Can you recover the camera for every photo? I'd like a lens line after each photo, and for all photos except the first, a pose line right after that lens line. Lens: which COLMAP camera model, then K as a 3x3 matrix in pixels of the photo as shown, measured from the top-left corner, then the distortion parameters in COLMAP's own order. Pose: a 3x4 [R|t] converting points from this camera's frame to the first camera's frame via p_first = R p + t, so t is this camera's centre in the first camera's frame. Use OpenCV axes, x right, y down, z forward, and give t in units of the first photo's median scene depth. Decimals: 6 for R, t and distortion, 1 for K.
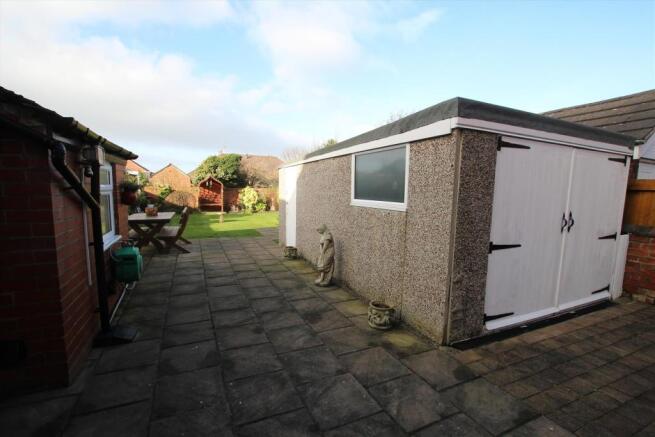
lens RADIAL K [[299.1, 0, 324.7], [0, 299.1, 223.9], [0, 0, 1]] dist [-0.024683, -0.000166]
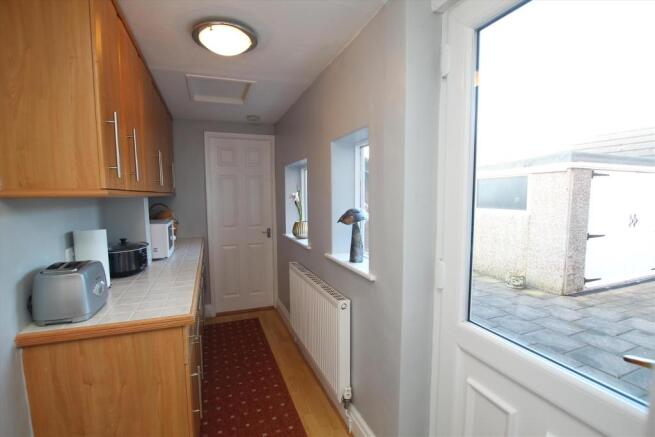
lens RADIAL K [[299.1, 0, 329.2], [0, 299.1, 224.1], [0, 0, 1]] dist [-0.024683, -0.000166]
pose [[0.997452, -0.020429, -0.068350, -0.878133], [0.019077, 0.999610, -0.020370, 0.018787], [0.068740, 0.019014, 0.997453, -0.837144]]
